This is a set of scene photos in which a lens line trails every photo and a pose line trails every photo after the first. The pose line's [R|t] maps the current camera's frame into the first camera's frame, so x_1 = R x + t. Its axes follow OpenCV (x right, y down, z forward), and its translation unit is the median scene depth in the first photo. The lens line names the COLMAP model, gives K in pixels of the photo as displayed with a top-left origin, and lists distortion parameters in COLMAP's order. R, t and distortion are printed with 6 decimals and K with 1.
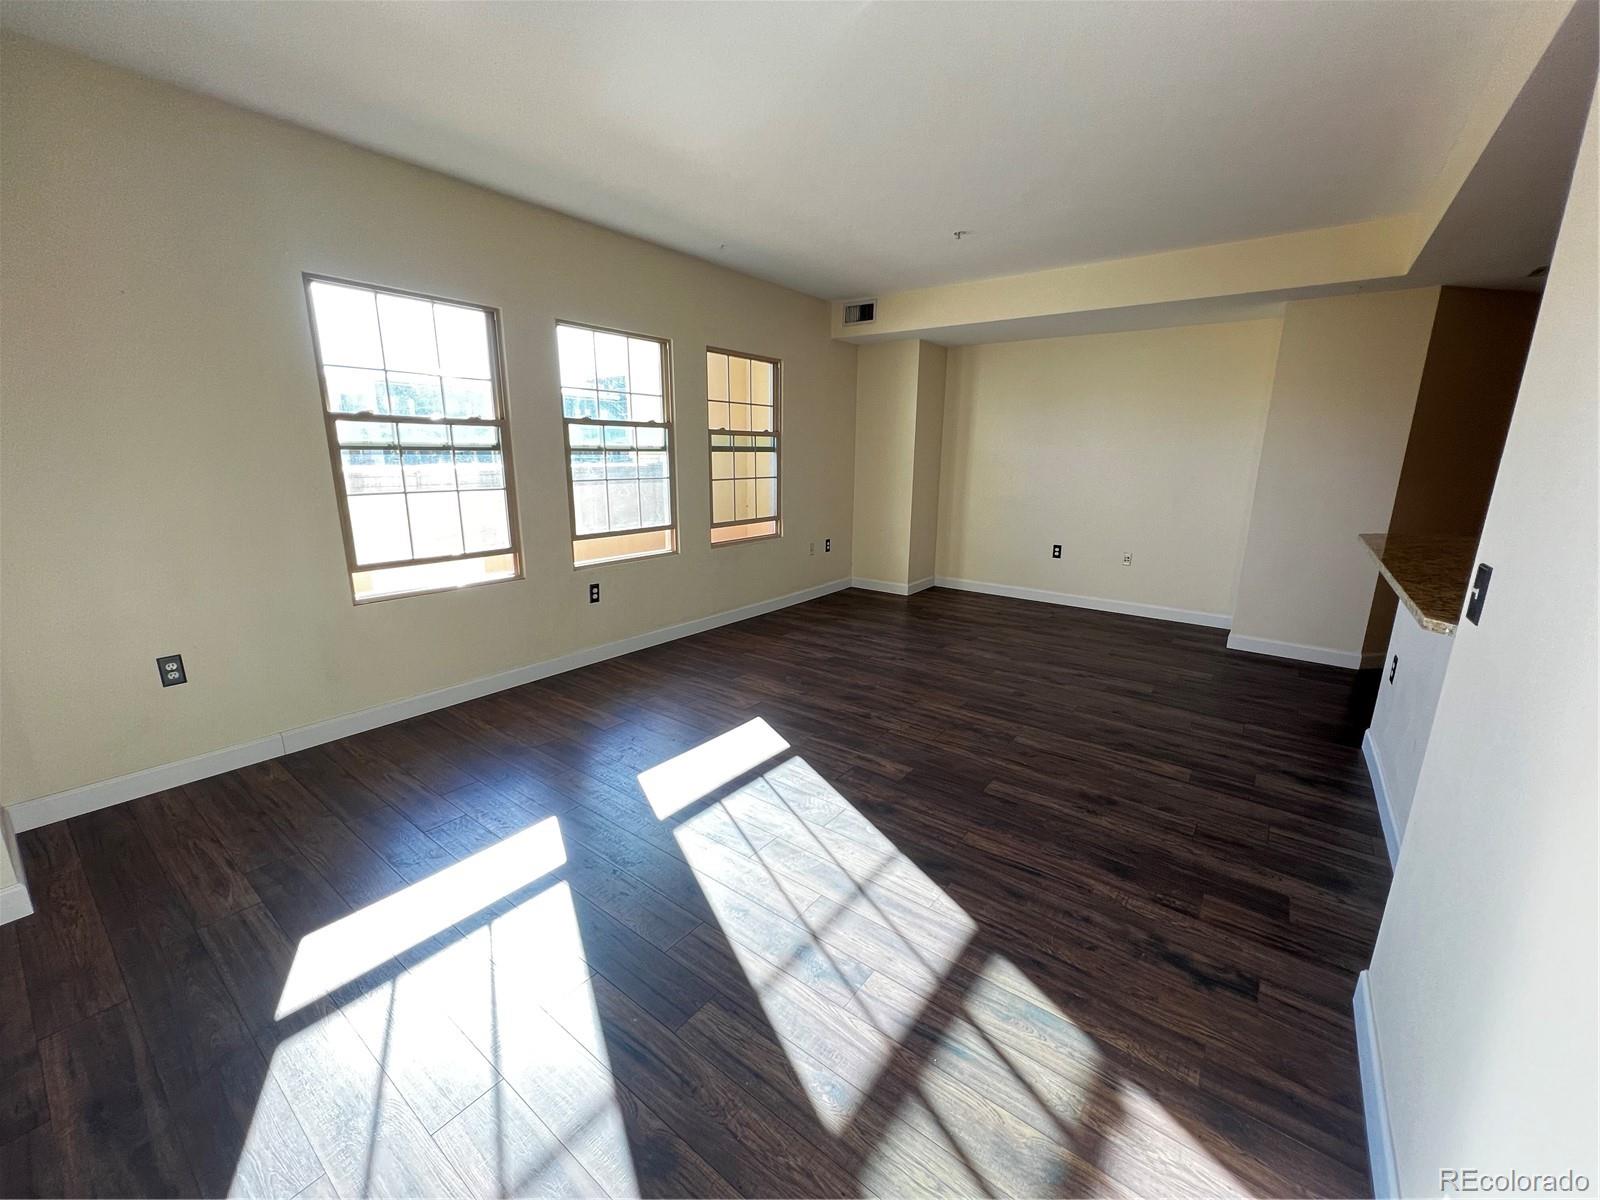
lens RADIAL K [[637.1, 0, 805.9], [0, 637.1, 599.5], [0, 0, 1]] dist [-0.000829, 0.000271]
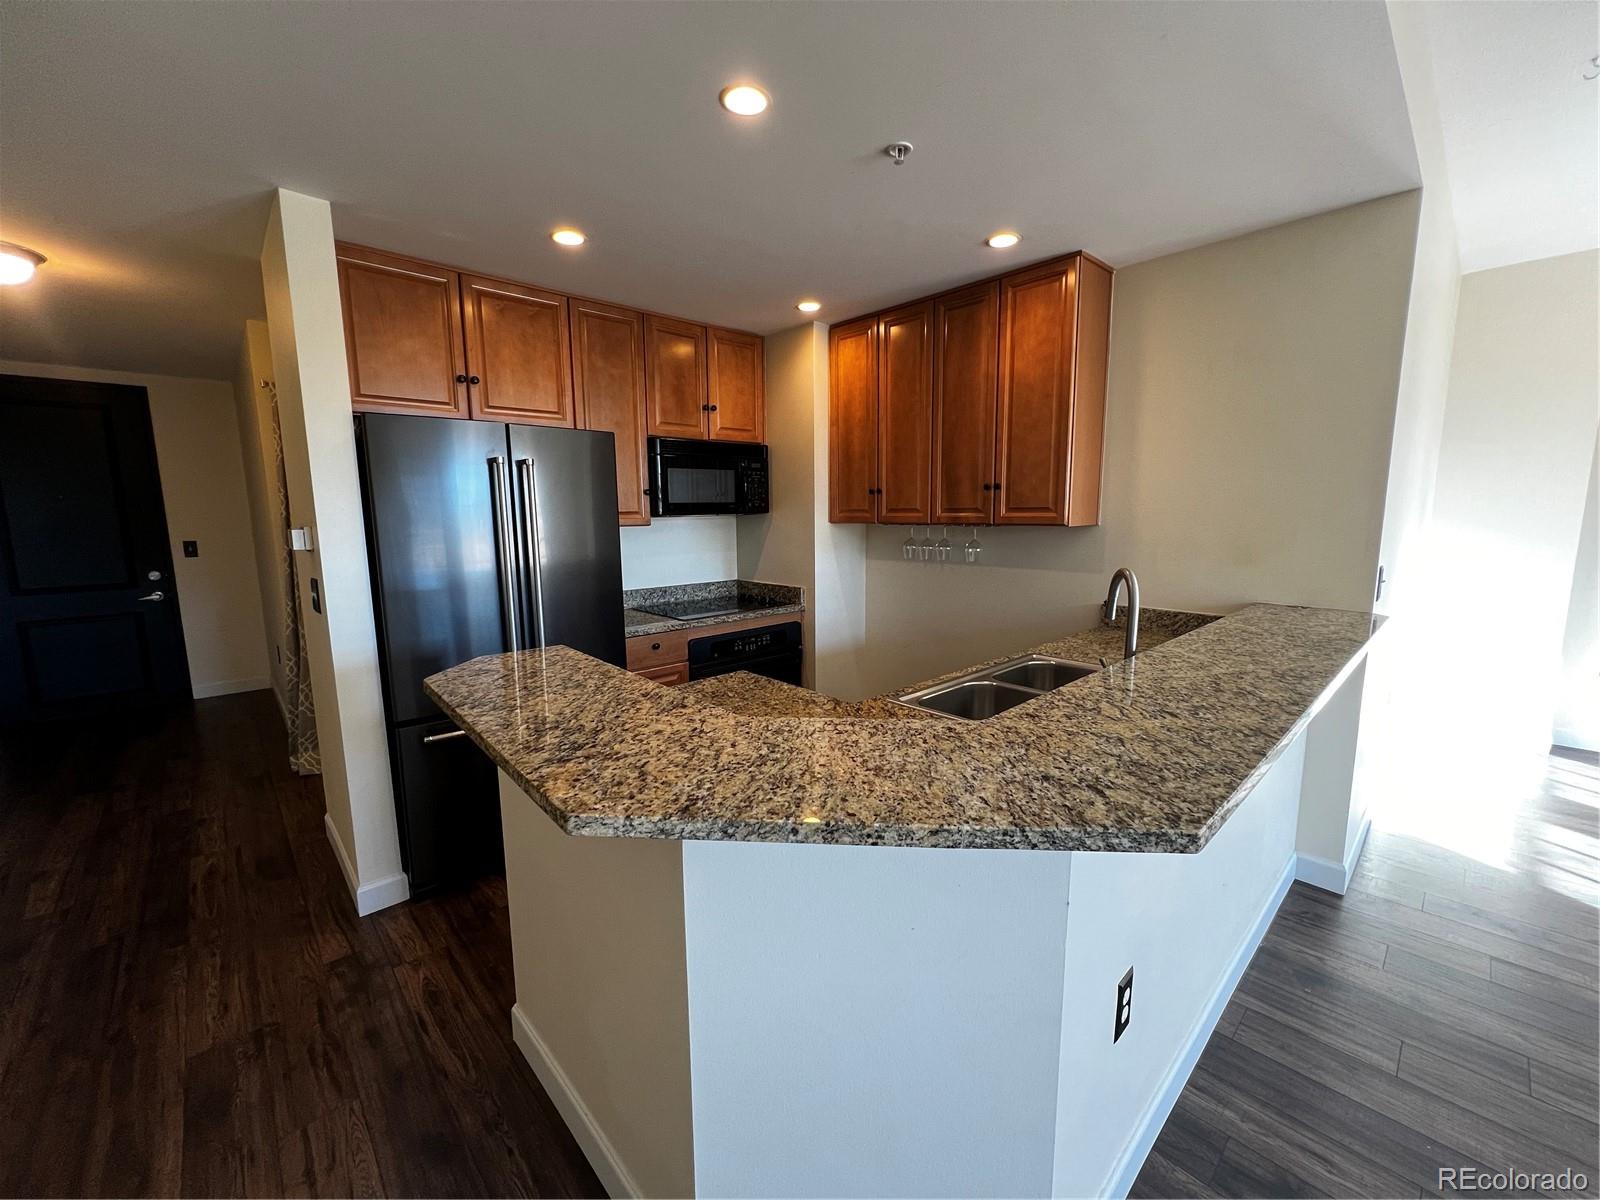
lens RADIAL K [[637.1, 0, 805.9], [0, 637.1, 599.5], [0, 0, 1]] dist [-0.000829, 0.000271]
pose [[-0.985366, -0.026943, 0.168310, 0.880739], [0.036731, 0.930666, 0.364022, -0.247965], [-0.166448, 0.364877, -0.916057, 1.093193]]
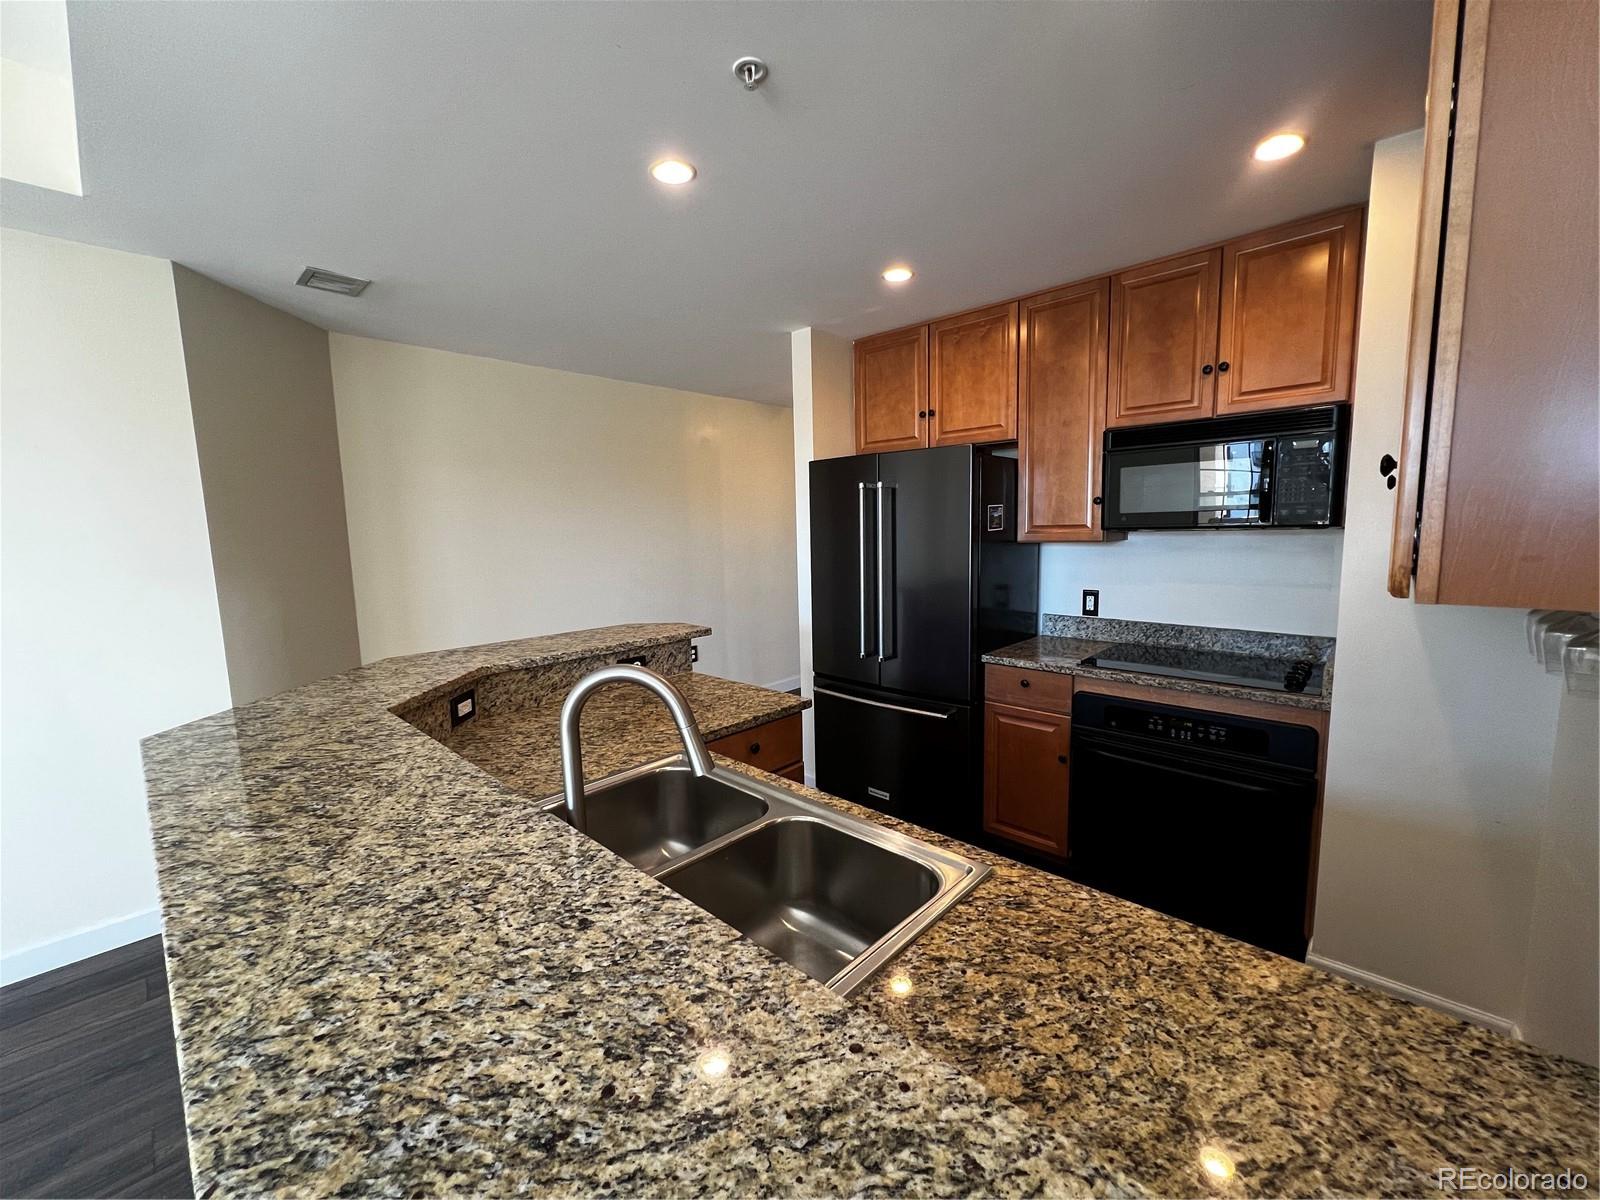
lens RADIAL K [[637.1, 0, 805.9], [0, 637.1, 599.5], [0, 0, 1]] dist [-0.000829, 0.000271]
pose [[0.101230, -0.130951, 0.986207, 0.474503], [0.251524, 0.962463, 0.101980, -0.111848], [-0.962542, 0.237731, 0.130368, 0.471190]]
